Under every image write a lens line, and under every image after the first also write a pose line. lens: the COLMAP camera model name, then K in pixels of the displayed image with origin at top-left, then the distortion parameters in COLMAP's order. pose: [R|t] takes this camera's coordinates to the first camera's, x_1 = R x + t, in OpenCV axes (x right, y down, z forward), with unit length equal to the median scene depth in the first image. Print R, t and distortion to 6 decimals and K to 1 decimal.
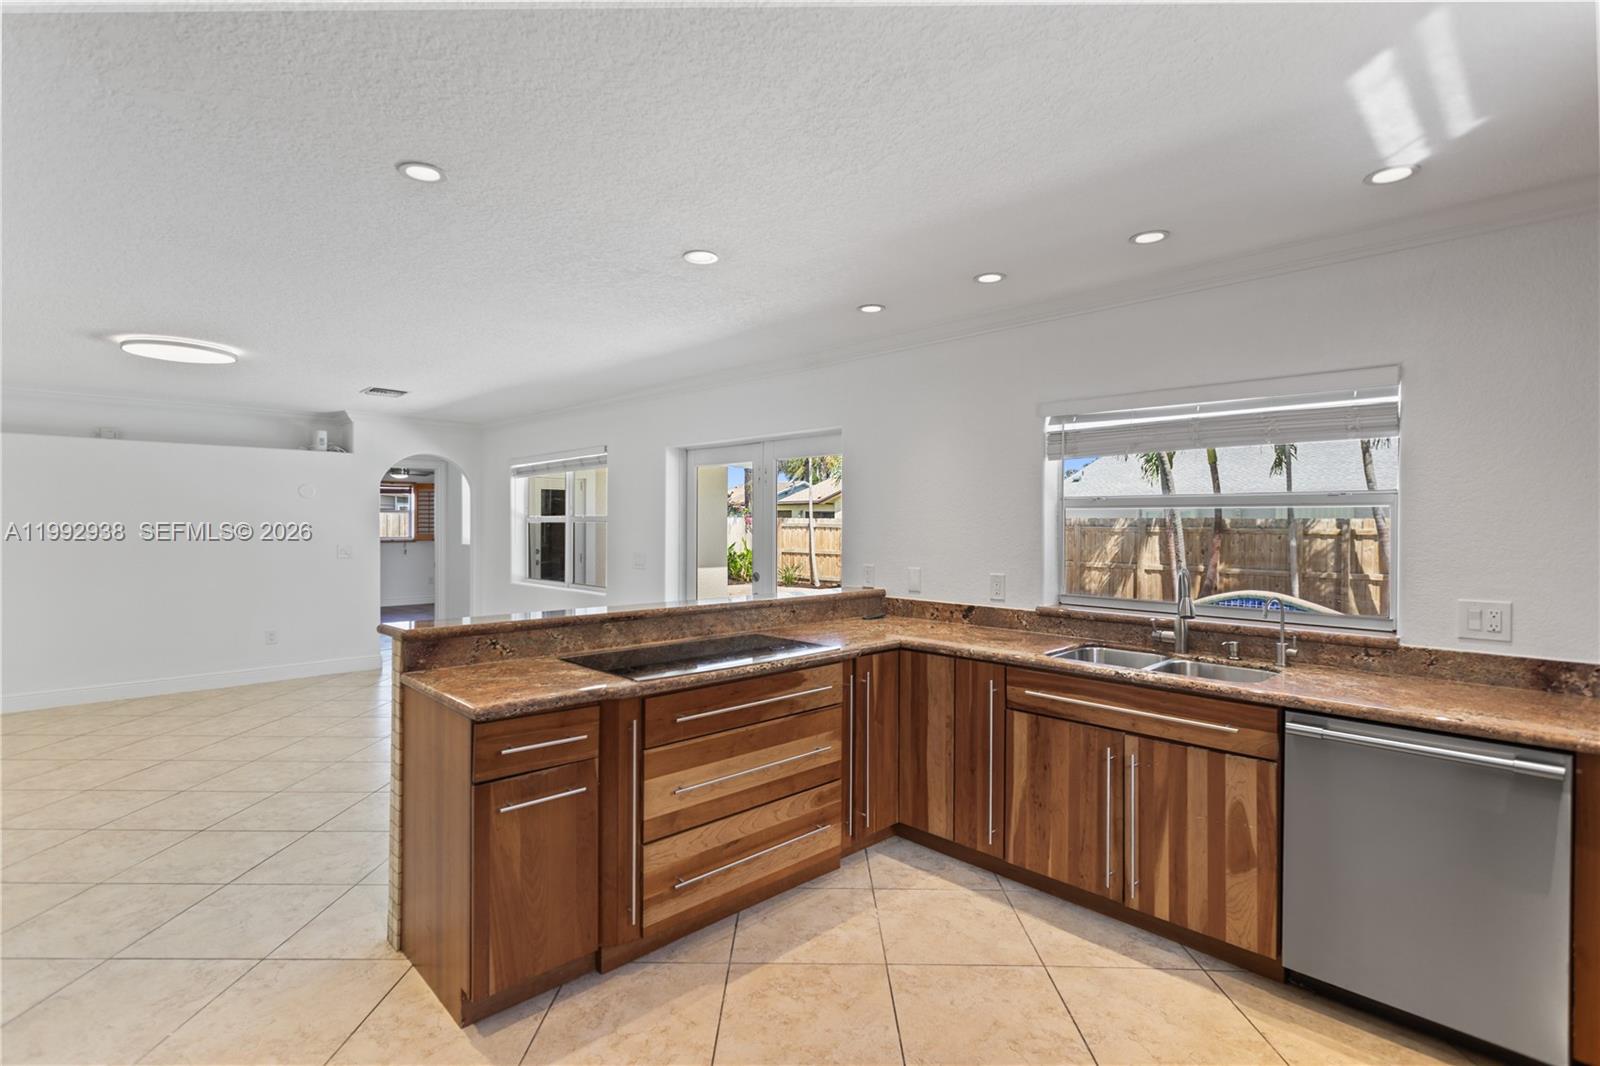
lens RADIAL K [[762.2, 0, 805.3], [0, 762.2, 528.4], [0, 0, 1]] dist [0.011198, 0.000110]
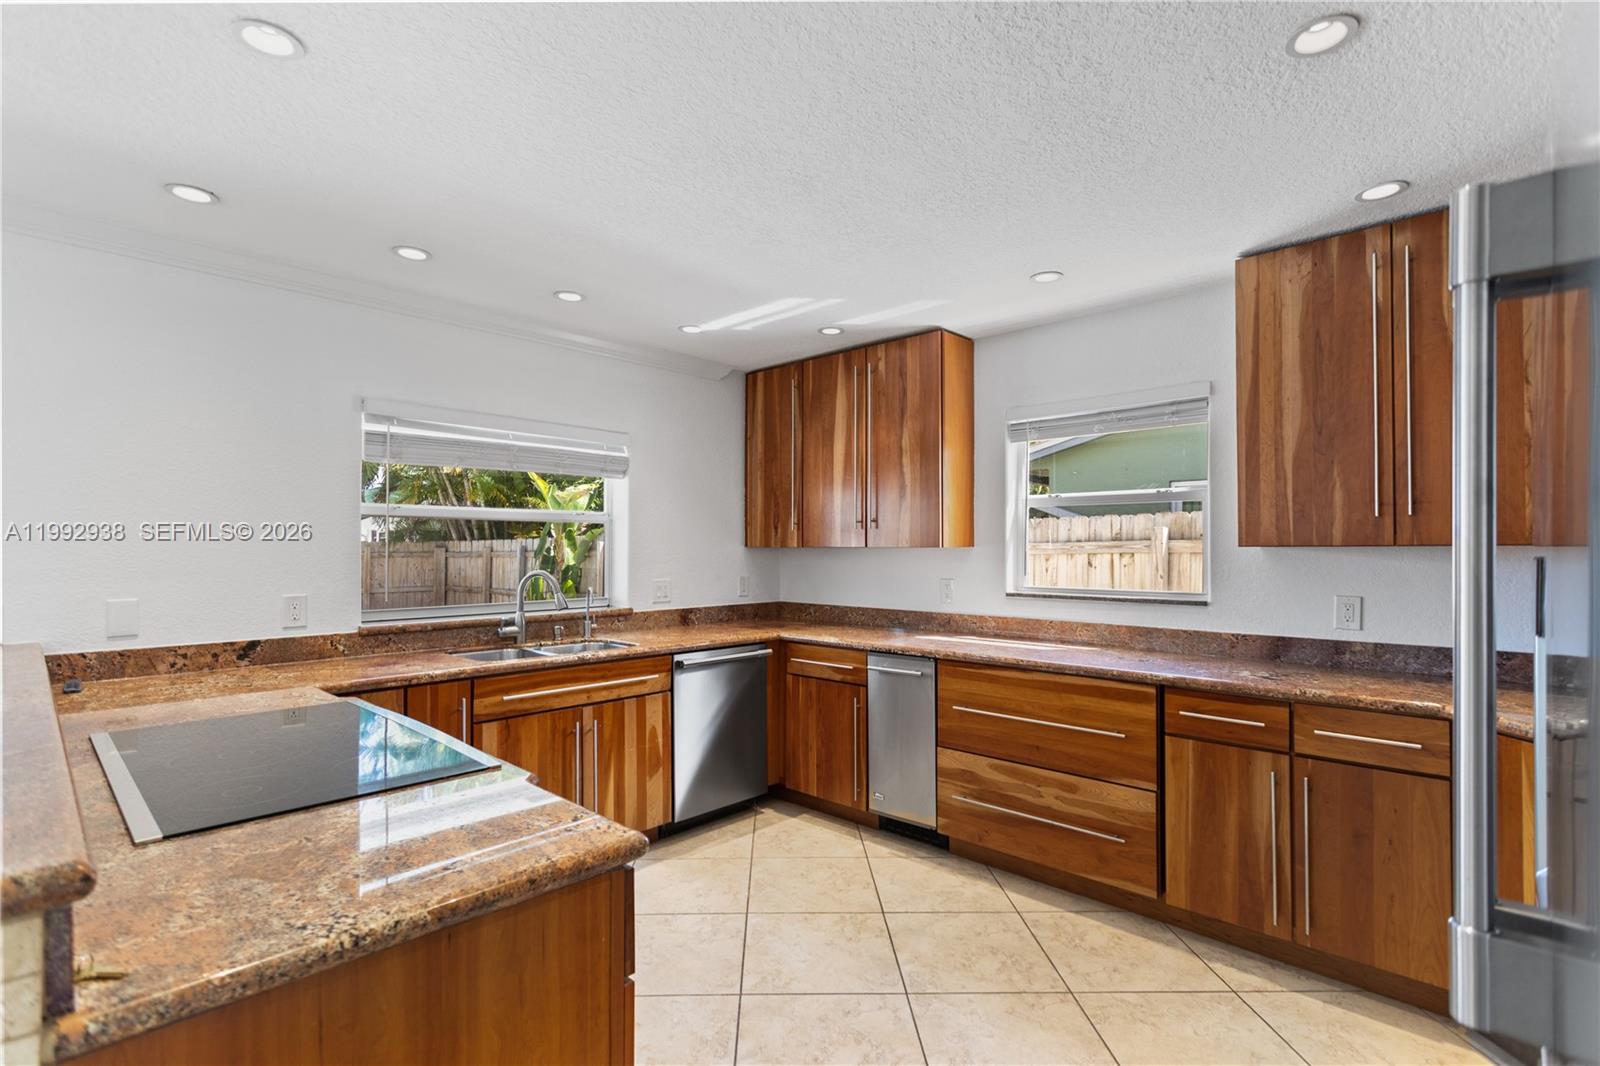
lens RADIAL K [[758.4, 0, 788.7], [0, 758.4, 541.8], [0, 0, 1]] dist [0.001216, 0.000407]
pose [[-0.033924, 0.004051, 0.999416, -0.596230], [0.008336, 0.999958, -0.003771, 0.012470], [-0.999390, 0.008203, -0.033957, 0.544382]]
